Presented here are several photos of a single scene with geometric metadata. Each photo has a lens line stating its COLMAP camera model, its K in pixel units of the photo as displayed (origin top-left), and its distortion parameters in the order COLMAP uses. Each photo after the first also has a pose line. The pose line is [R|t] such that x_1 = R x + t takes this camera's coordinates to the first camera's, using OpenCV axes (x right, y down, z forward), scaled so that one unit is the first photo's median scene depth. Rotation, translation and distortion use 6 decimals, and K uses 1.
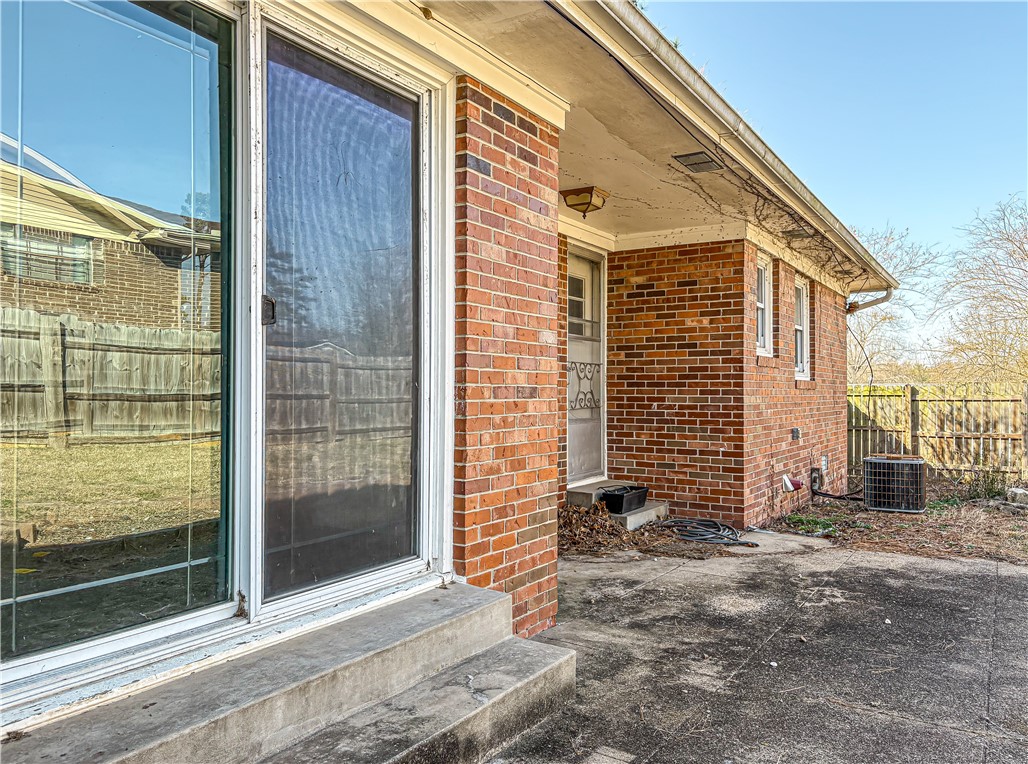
lens RADIAL K [[792.4, 0, 513.9], [0, 792.4, 387.4], [0, 0, 1]] dist [0.032519, -0.038313]
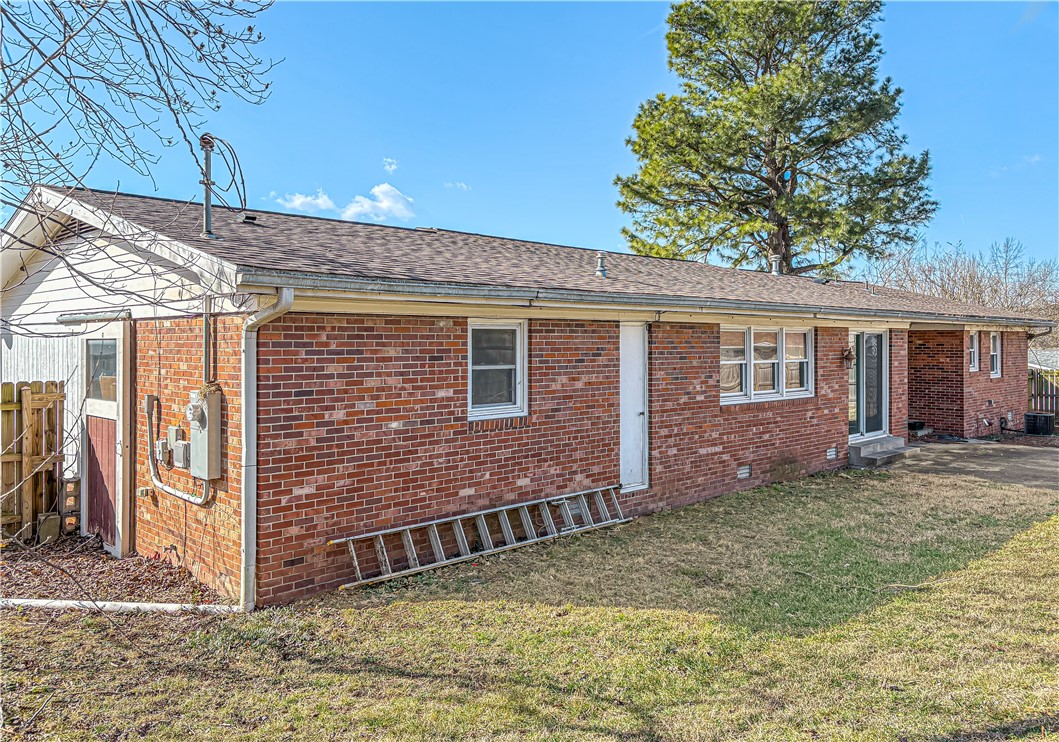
lens RADIAL K [[830.4, 0, 529.6], [0, 830.4, 360.6], [0, 0, 1]] dist [0.006130, 0.003826]
pose [[0.973327, -0.004694, -0.229372, -0.481214], [0.010030, 0.999705, 0.022103, -0.156358], [0.229201, -0.023815, 0.973088, -2.020751]]
